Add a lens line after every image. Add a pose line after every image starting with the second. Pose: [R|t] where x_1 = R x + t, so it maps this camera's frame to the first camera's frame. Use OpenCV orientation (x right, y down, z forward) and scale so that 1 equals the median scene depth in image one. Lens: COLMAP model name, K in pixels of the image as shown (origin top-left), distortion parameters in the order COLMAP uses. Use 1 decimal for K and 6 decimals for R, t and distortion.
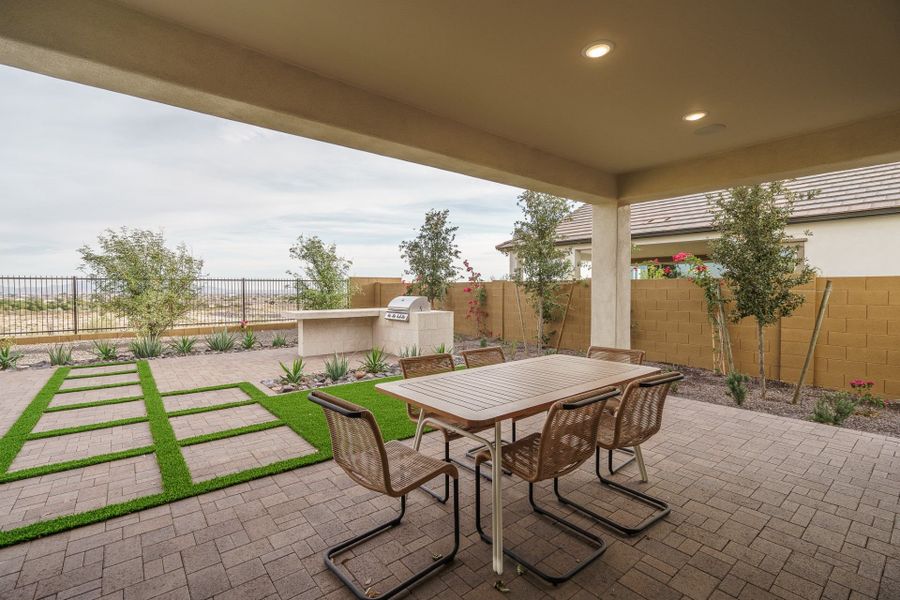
lens RADIAL K [[412.6, 0, 445.9], [0, 412.6, 288.4], [0, 0, 1]] dist [0.002005, 0.000075]
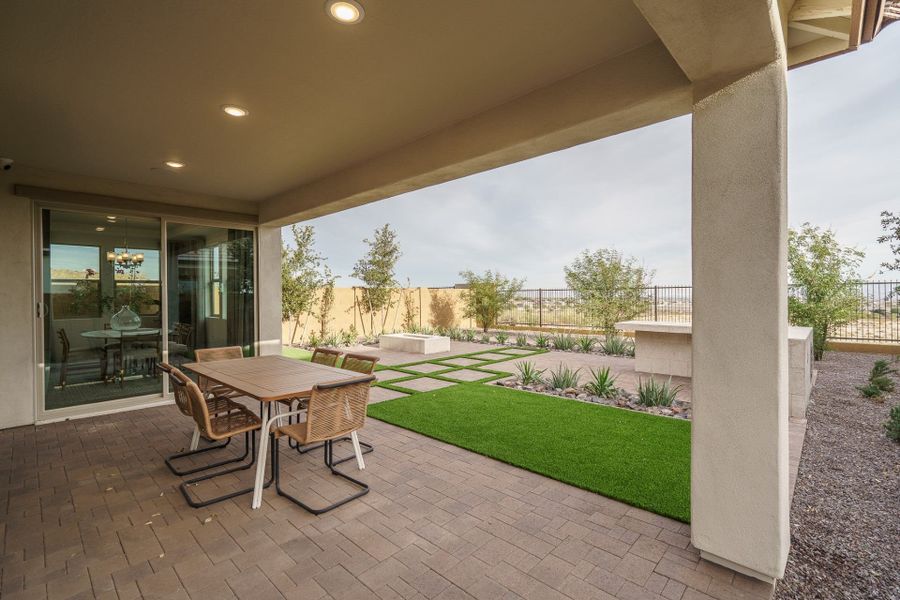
lens RADIAL K [[405.1, 0, 450.0], [0, 405.1, 300.0], [0, 0, 1]] dist [-0.000649, -0.000091]
pose [[0.140197, 0.008351, -0.990088, 0.518138], [0.007198, 0.999929, 0.009453, -0.004560], [0.990098, -0.008452, 0.140127, 0.468124]]
